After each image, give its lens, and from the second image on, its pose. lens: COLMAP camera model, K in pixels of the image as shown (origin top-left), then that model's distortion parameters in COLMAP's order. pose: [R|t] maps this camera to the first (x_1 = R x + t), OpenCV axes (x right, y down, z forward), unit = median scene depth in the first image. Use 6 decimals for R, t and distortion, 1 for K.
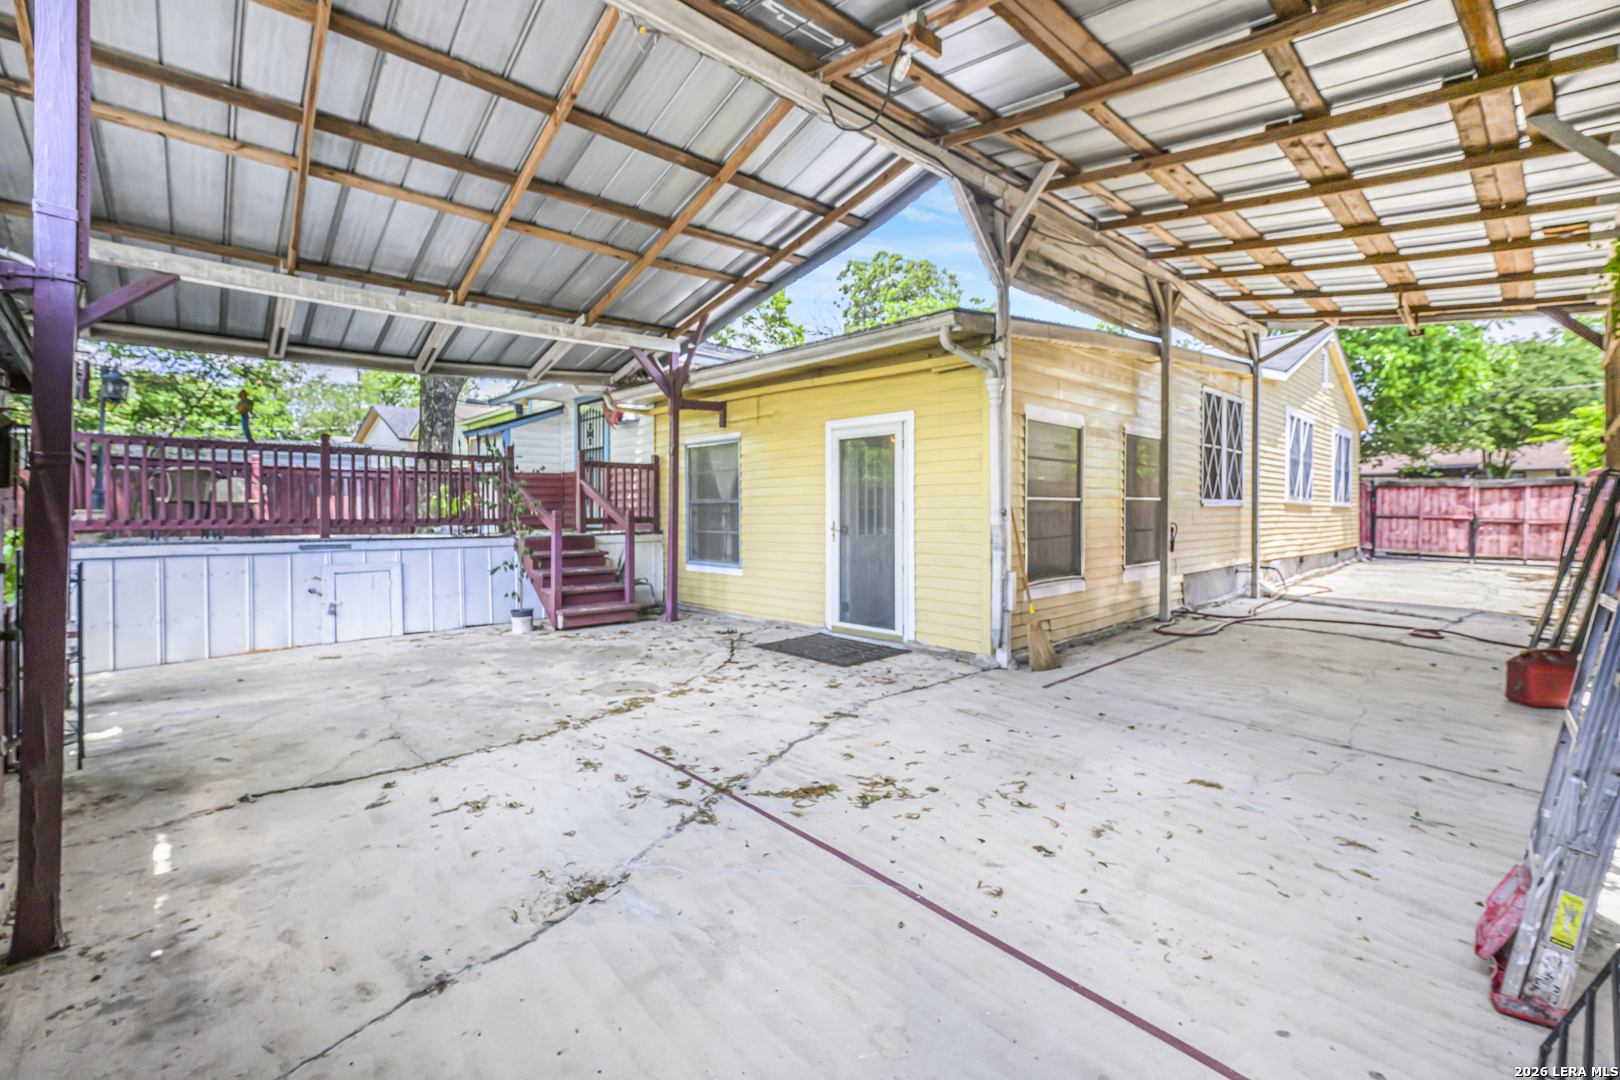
lens RADIAL K [[727.5, 0, 742.8], [0, 727.5, 508.4], [0, 0, 1]] dist [-0.000552, -0.000081]
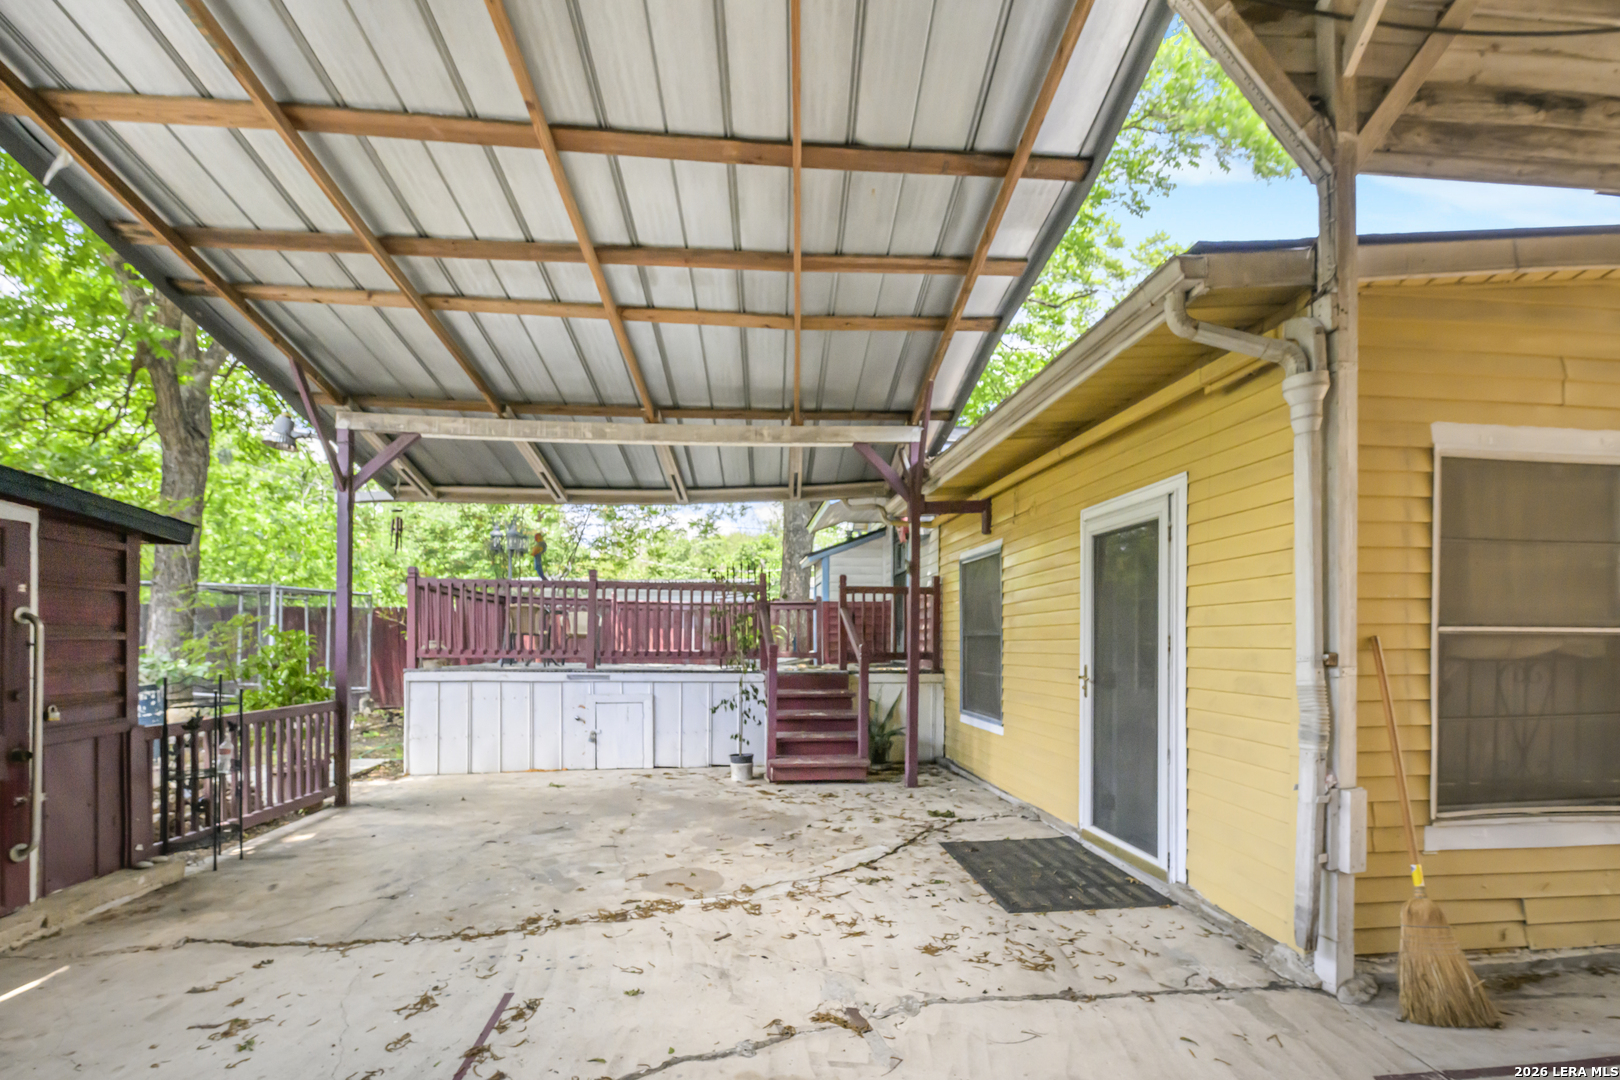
lens RADIAL K [[727.5, 0, 743.0], [0, 727.5, 640.6], [0, 0, 1]] dist [-0.000552, -0.000081]
pose [[0.824275, 0.005737, -0.566160, 0.284190], [-0.004353, 0.999983, 0.003796, -0.006485], [0.566173, -0.000665, 0.824286, 0.365886]]
